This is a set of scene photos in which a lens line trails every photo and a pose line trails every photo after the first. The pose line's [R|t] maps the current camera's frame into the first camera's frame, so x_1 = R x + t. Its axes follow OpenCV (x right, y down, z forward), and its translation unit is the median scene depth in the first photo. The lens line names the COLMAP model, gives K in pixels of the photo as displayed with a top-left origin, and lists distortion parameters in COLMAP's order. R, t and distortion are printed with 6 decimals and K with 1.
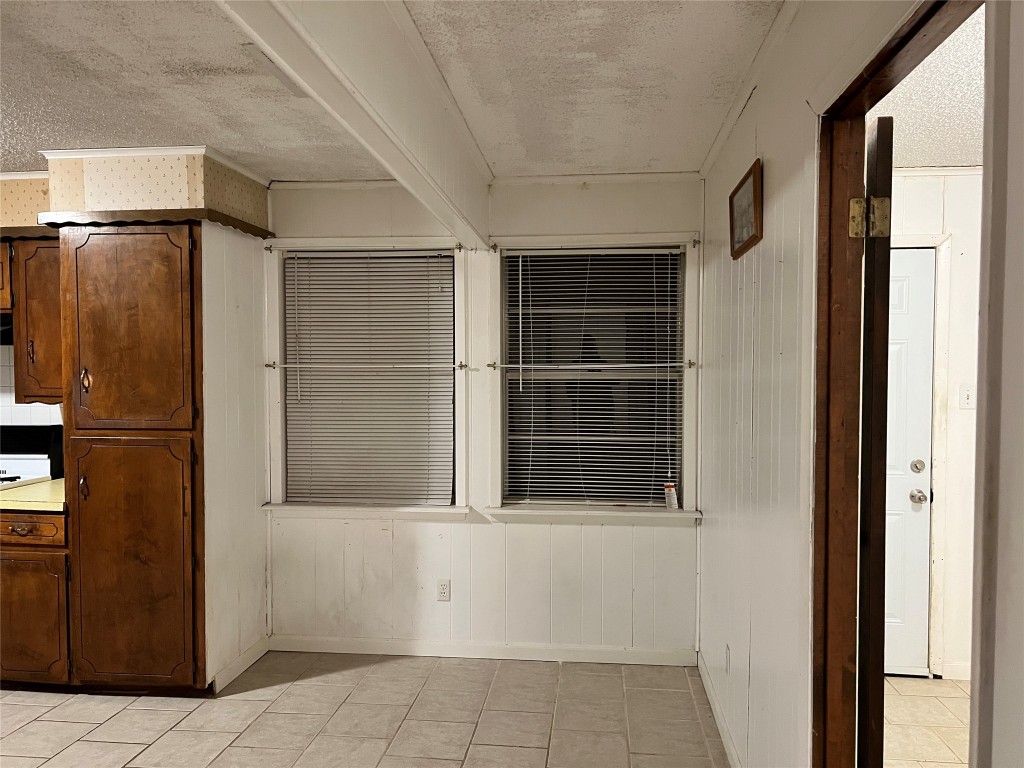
lens RADIAL K [[781.2, 0, 528.4], [0, 781.2, 386.0], [0, 0, 1]] dist [0.073905, -0.087560]
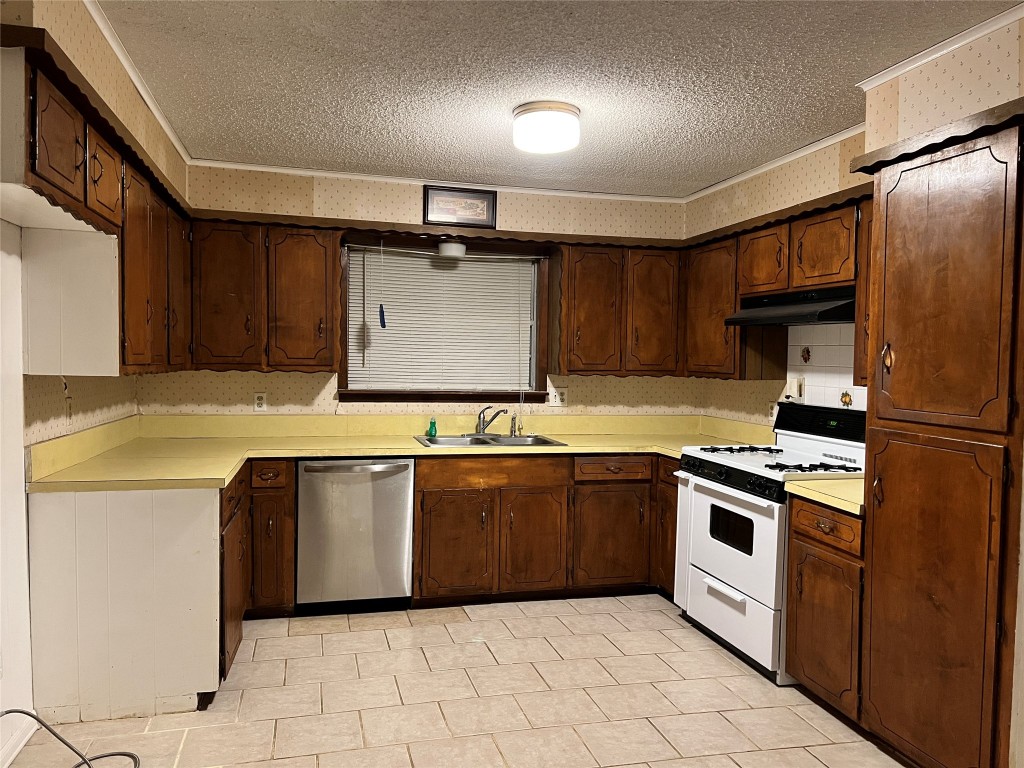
lens RADIAL K [[770.7, 0, 510.9], [0, 770.7, 384.8], [0, 0, 1]] dist [0.074867, -0.082314]
pose [[0.344720, 0.045537, -0.937601, 0.048415], [-0.046480, 0.998426, 0.031402, 0.012426], [0.937554, 0.032754, 0.346293, 0.365499]]
